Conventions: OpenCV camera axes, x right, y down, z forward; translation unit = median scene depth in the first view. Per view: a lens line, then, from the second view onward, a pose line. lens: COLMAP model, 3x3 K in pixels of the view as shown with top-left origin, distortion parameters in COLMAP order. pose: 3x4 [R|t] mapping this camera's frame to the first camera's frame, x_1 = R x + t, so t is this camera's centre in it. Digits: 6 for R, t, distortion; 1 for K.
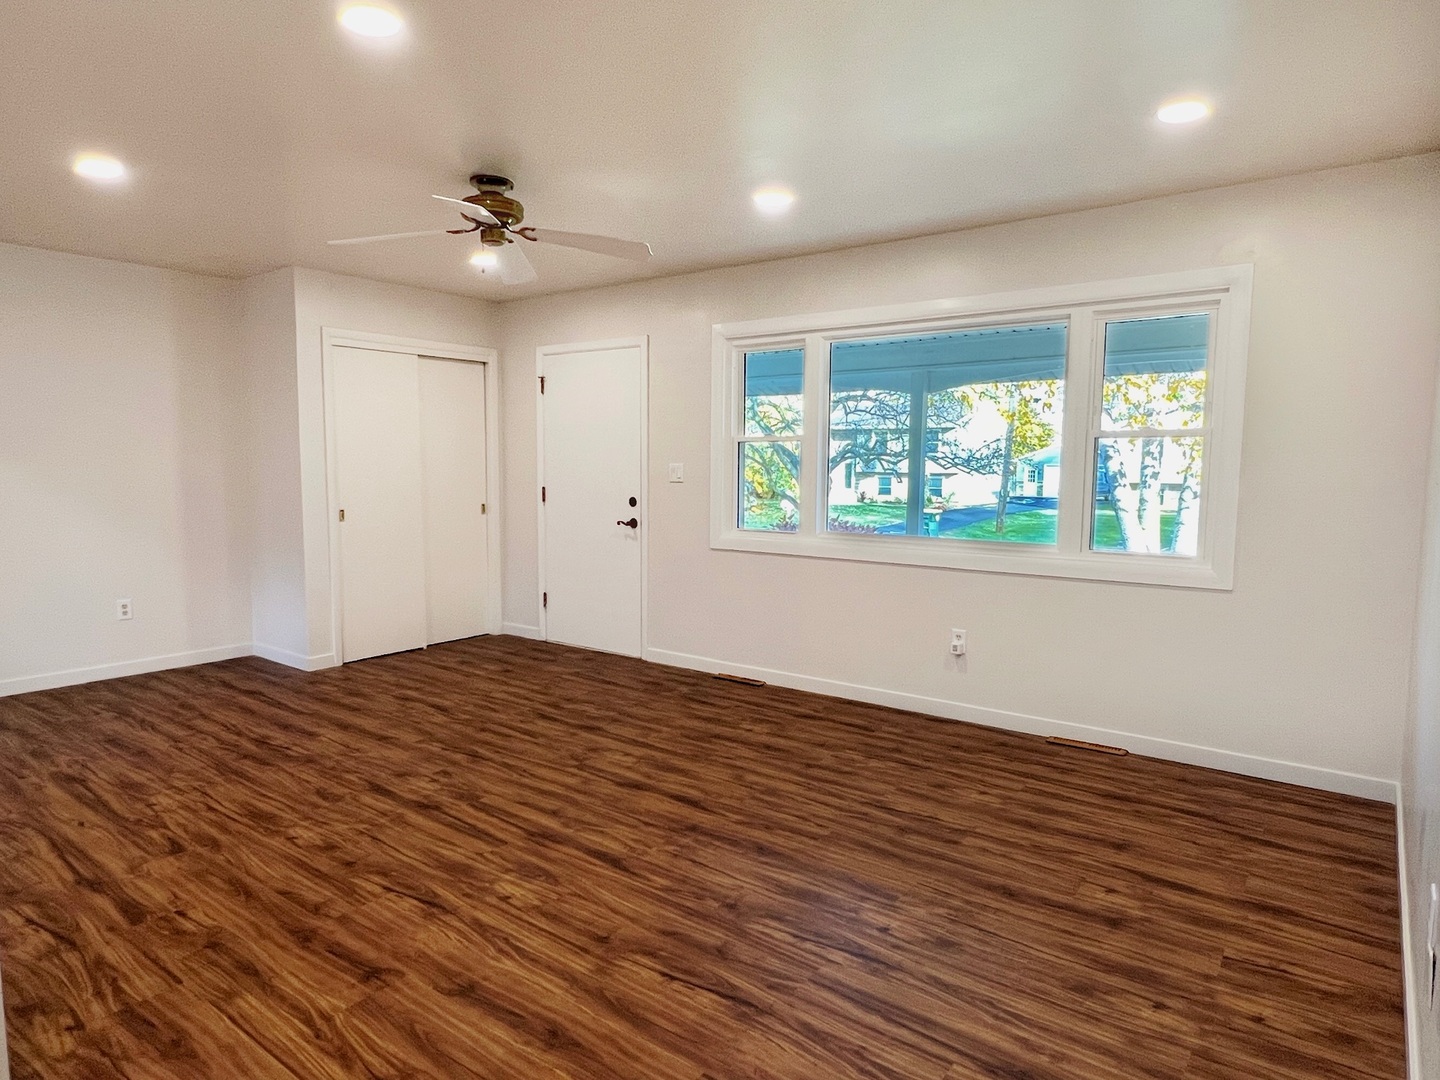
lens RADIAL K [[872.7, 0, 719.4], [0, 872.7, 535.2], [0, 0, 1]] dist [0.001955, -0.003319]
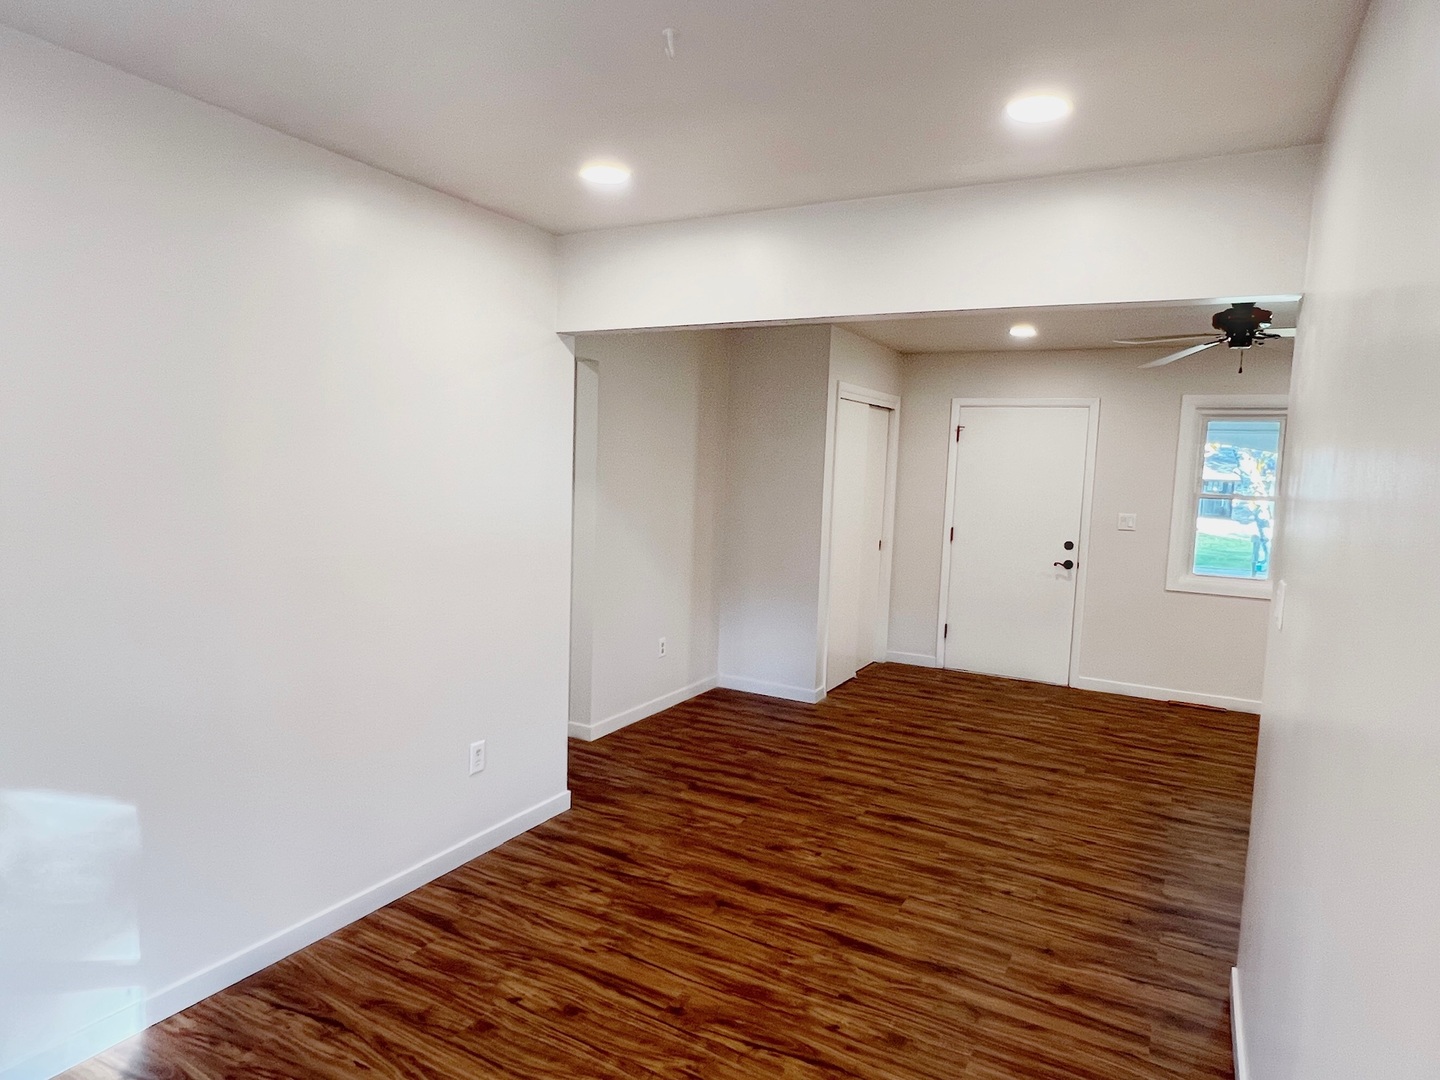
lens RADIAL K [[872.7, 0, 718.8], [0, 872.7, 547.2], [0, 0, 1]] dist [0.001955, -0.003319]
pose [[0.989225, 0.011440, 0.145954, -0.876343], [-0.014228, 0.999736, 0.018067, -0.062183], [-0.145709, -0.019948, 0.989126, -0.042170]]
